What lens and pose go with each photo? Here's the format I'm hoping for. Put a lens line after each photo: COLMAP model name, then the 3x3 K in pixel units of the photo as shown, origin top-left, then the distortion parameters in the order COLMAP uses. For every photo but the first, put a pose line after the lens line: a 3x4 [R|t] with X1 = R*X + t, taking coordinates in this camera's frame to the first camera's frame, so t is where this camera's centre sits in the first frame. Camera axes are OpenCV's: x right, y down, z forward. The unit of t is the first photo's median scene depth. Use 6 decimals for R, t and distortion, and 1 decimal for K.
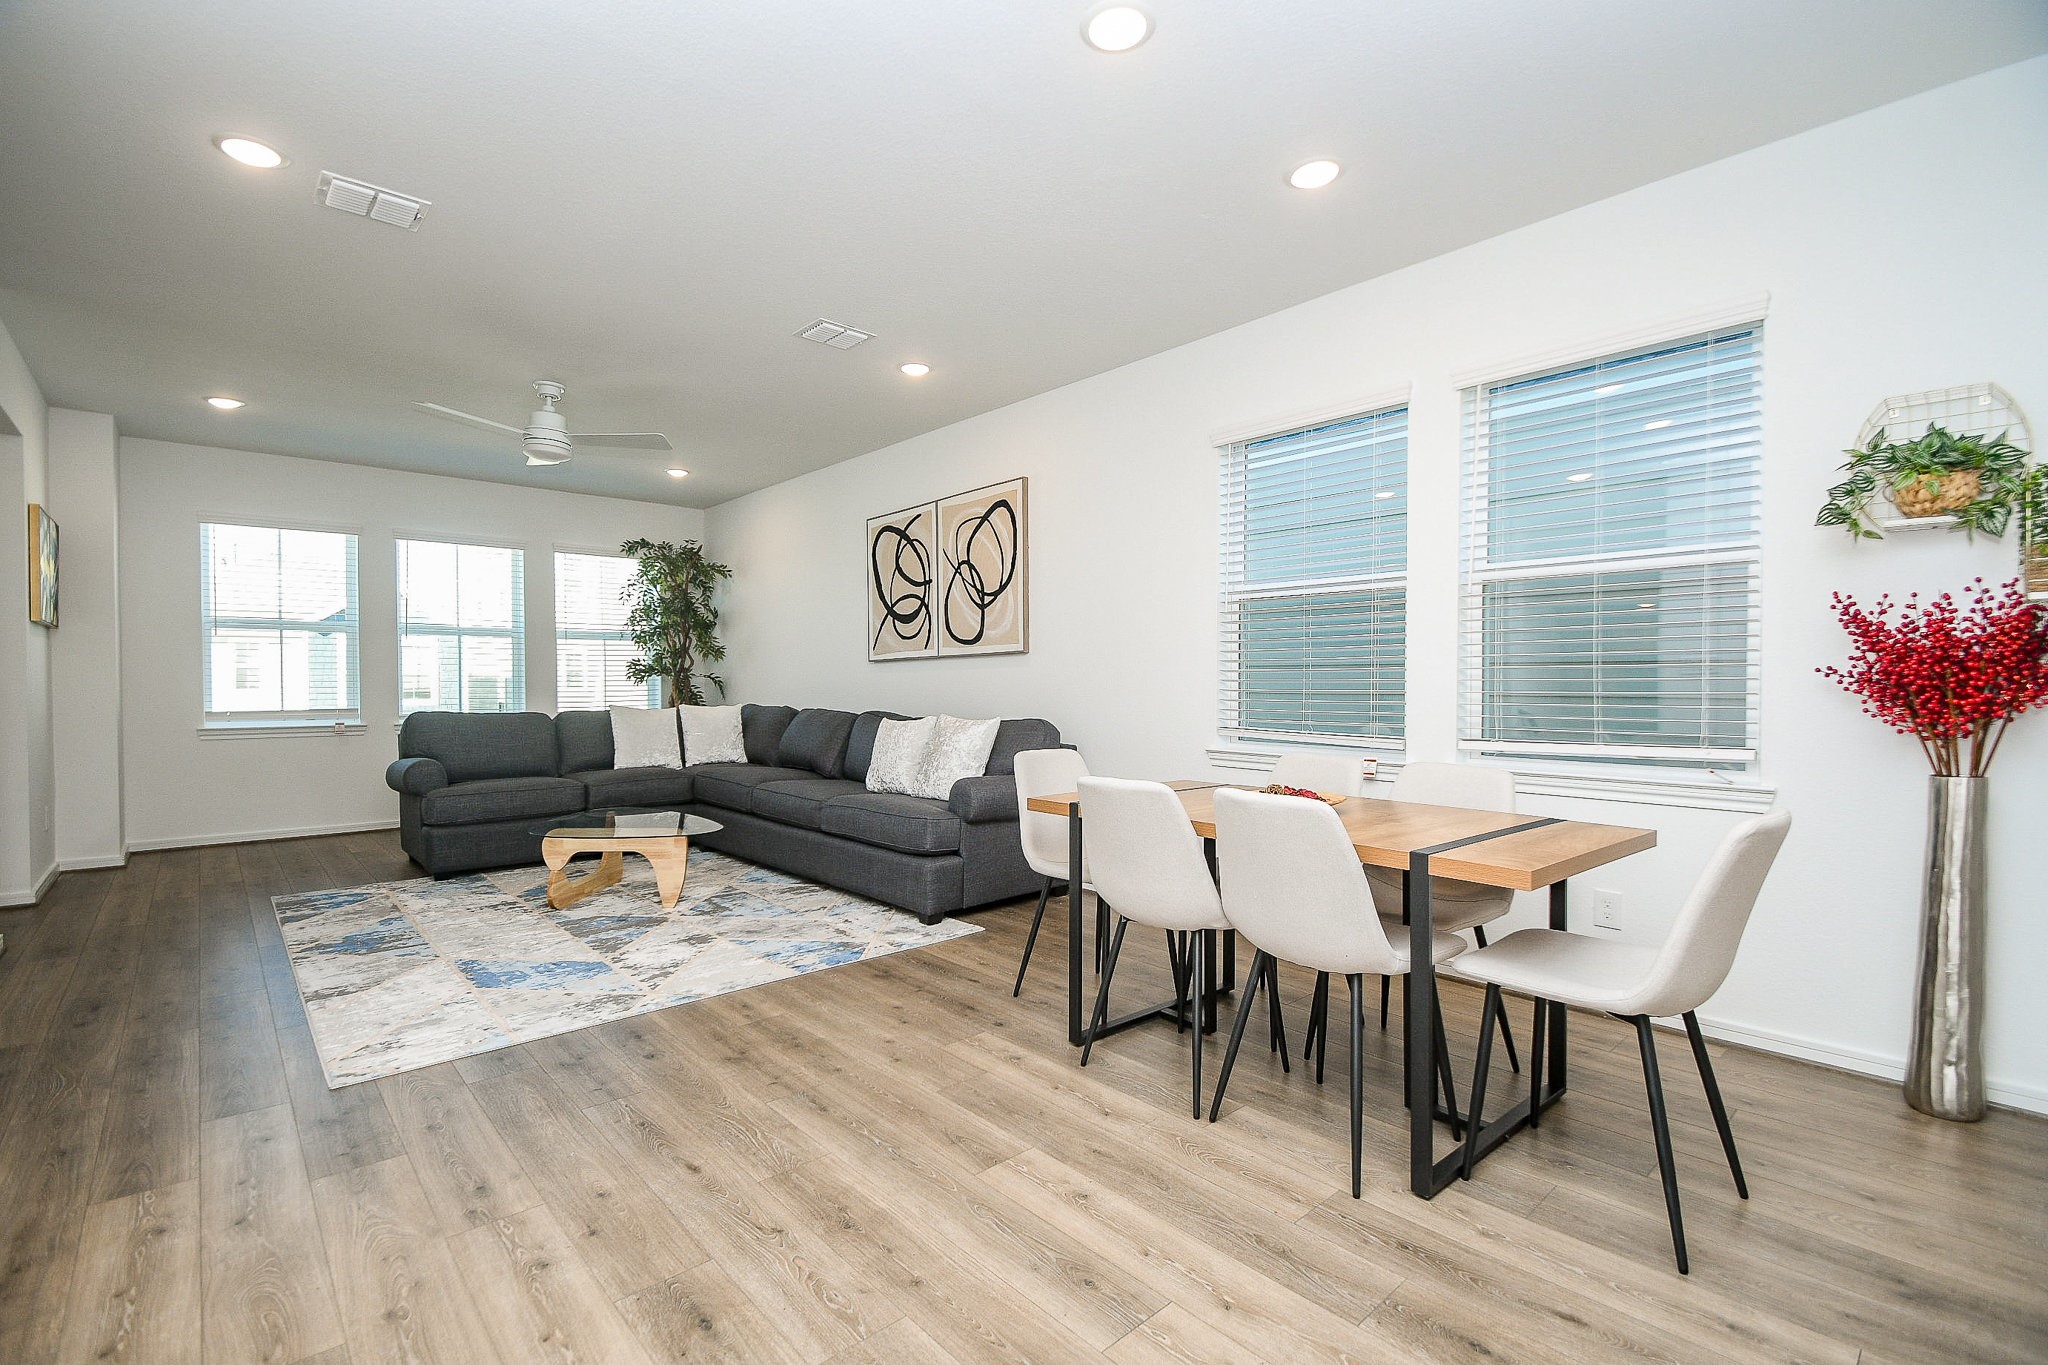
lens RADIAL K [[918.1, 0, 1021.7], [0, 918.1, 684.1], [0, 0, 1]] dist [-0.001250, -0.005890]
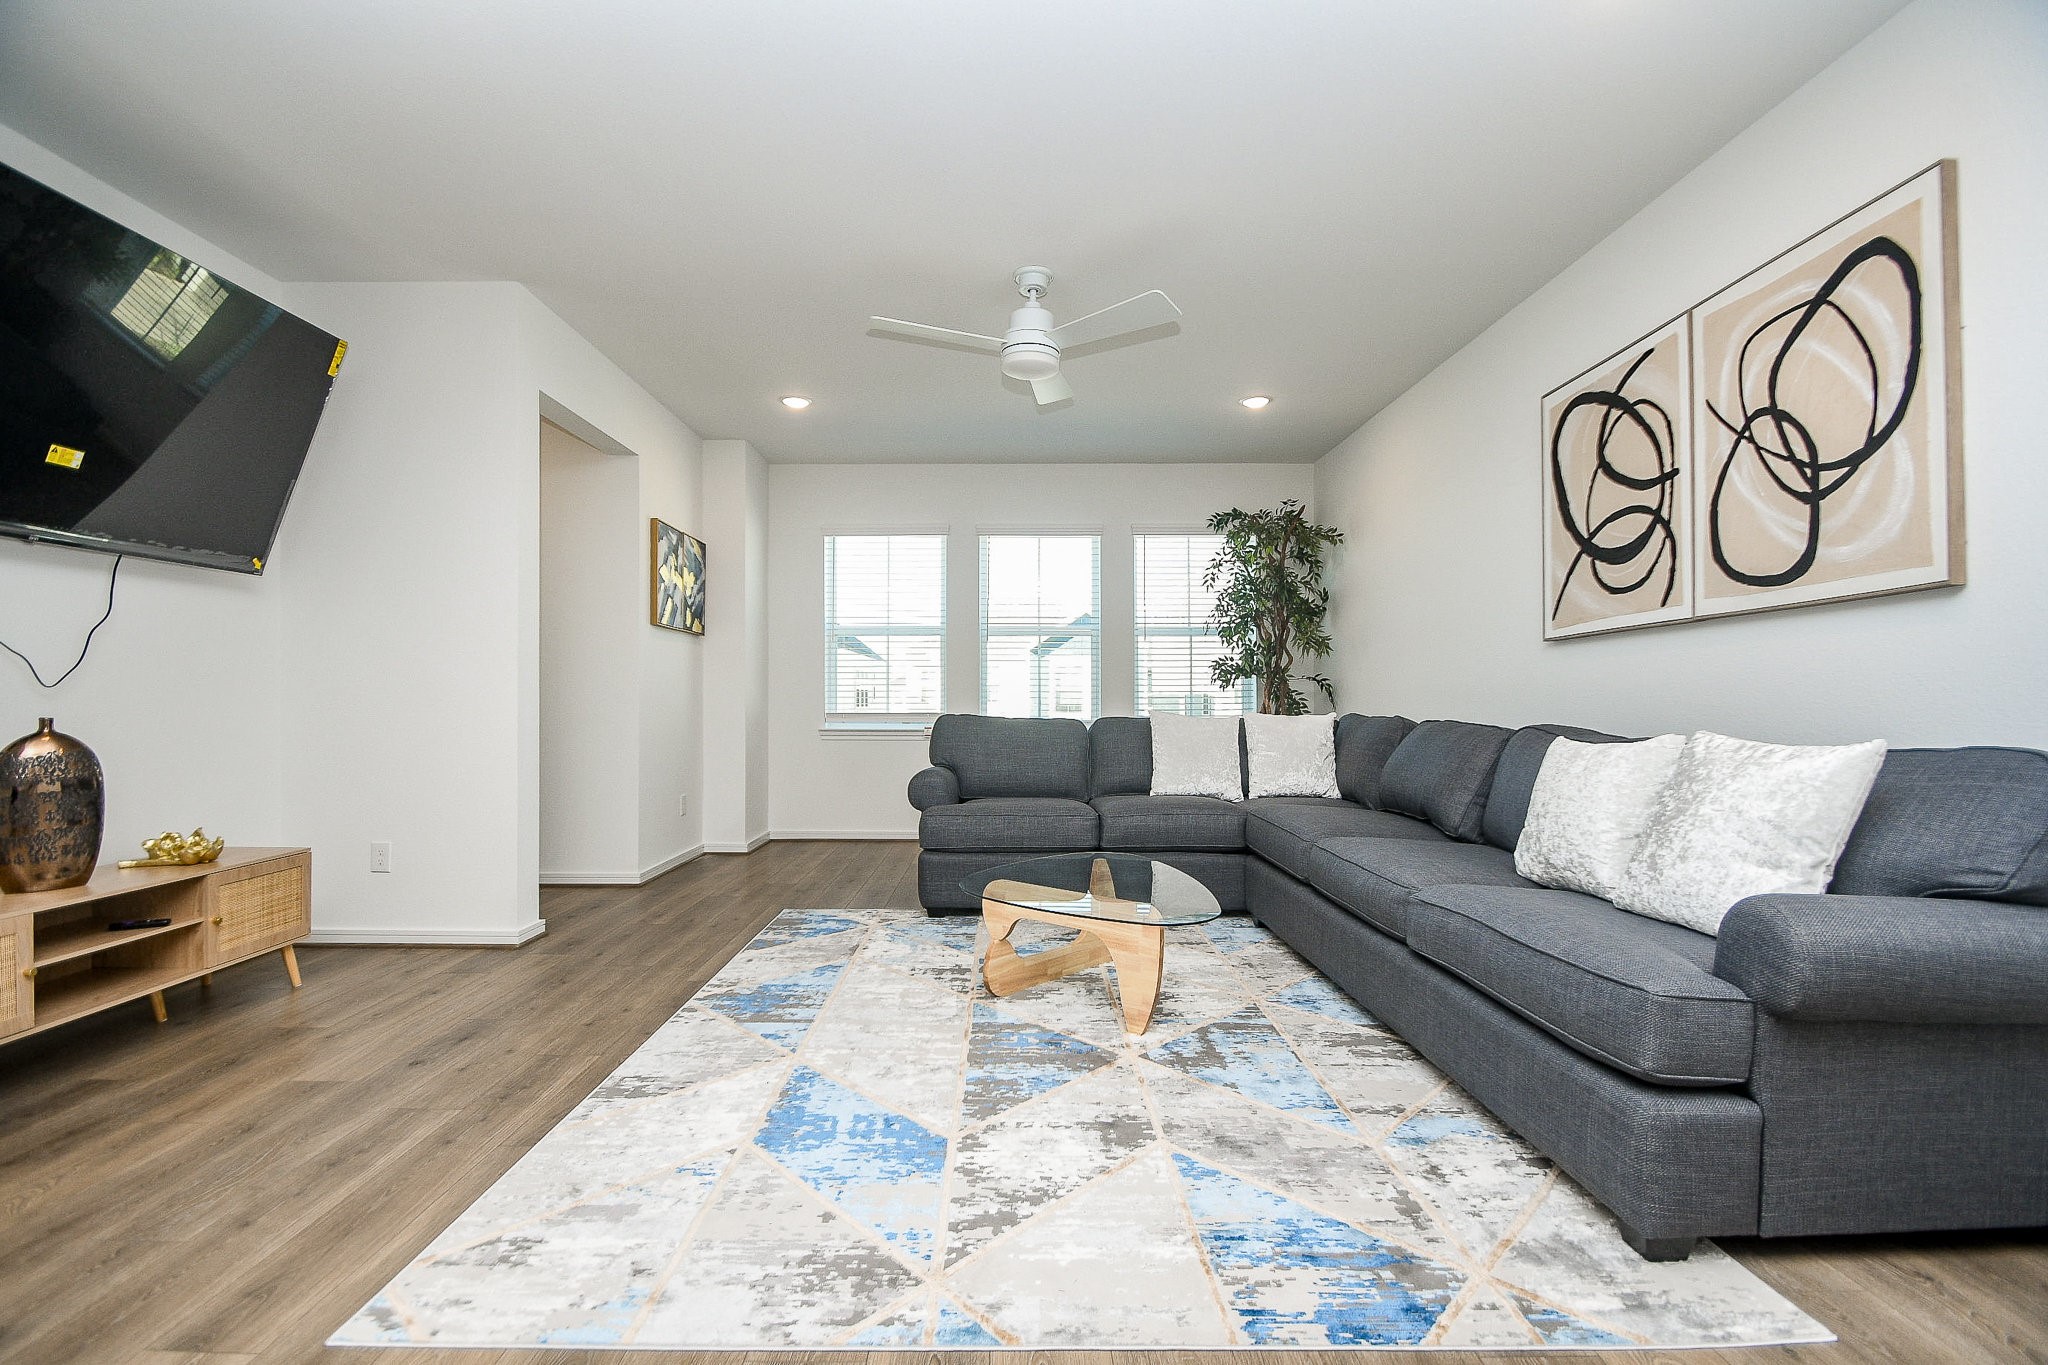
lens RADIAL K [[918.1, 0, 980.9], [0, 918.1, 709.4], [0, 0, 1]] dist [-0.001250, -0.005890]
pose [[0.727758, 0.008044, -0.685786, -0.039866], [-0.003347, 0.999961, 0.008177, 0.022371], [0.685825, -0.003656, 0.727757, 0.480902]]
